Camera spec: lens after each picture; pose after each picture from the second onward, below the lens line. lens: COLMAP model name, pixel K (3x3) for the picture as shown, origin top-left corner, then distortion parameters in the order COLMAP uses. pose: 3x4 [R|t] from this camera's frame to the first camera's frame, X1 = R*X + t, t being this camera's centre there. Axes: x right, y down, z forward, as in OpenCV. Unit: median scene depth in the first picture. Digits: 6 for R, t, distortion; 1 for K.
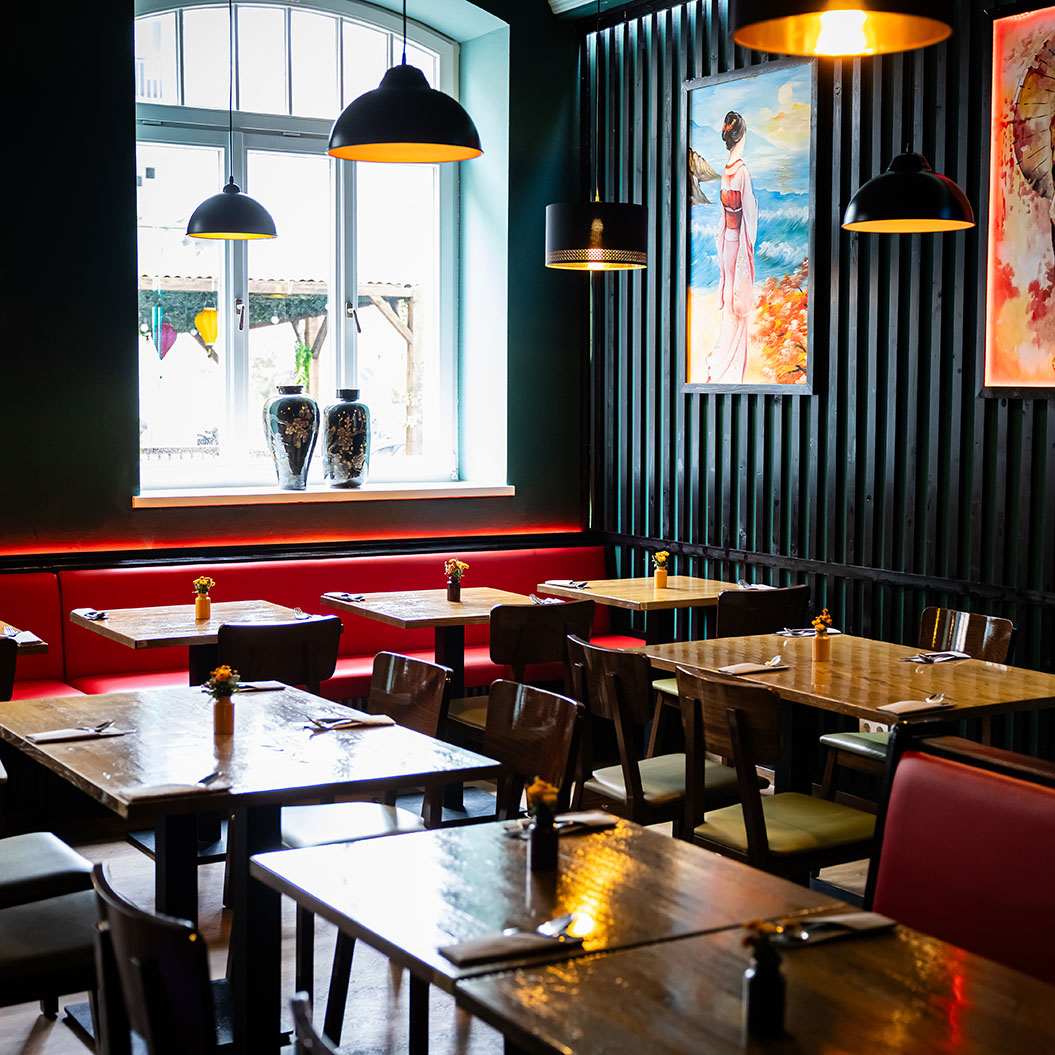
lens RADIAL K [[1804.0, 0, 527.1], [0, 1804.0, 527.8], [0, 0, 1]] dist [0.025599, 0.000000]
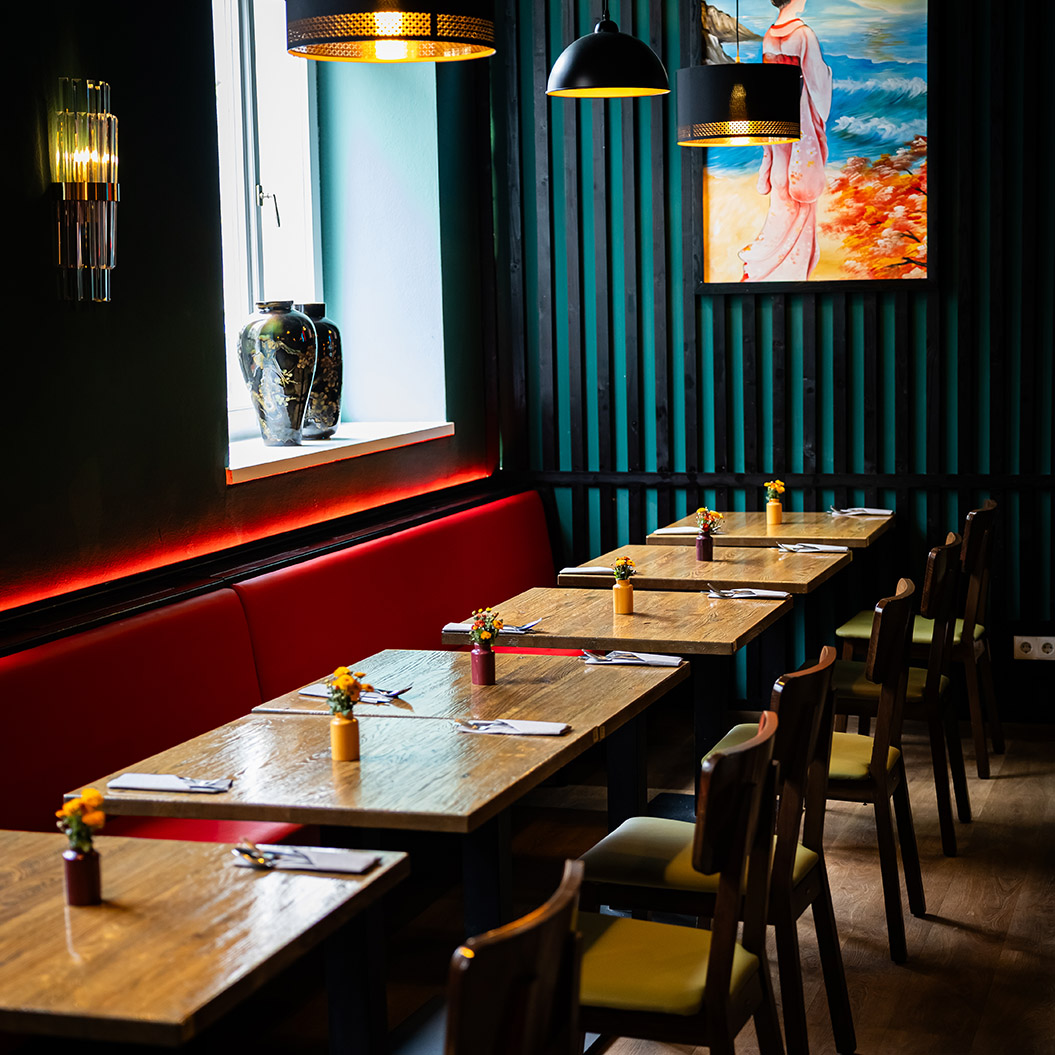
lens RADIAL K [[2300.1, 0, 528.1], [0, 2300.1, 527.1], [0, 0, 1]] dist [0.113714, 0.000000]
pose [[0.731943, -0.095798, 0.674598, -0.756830], [0.081746, 0.995262, 0.052640, -0.032078], [-0.676445, 0.016616, 0.736306, 0.282933]]
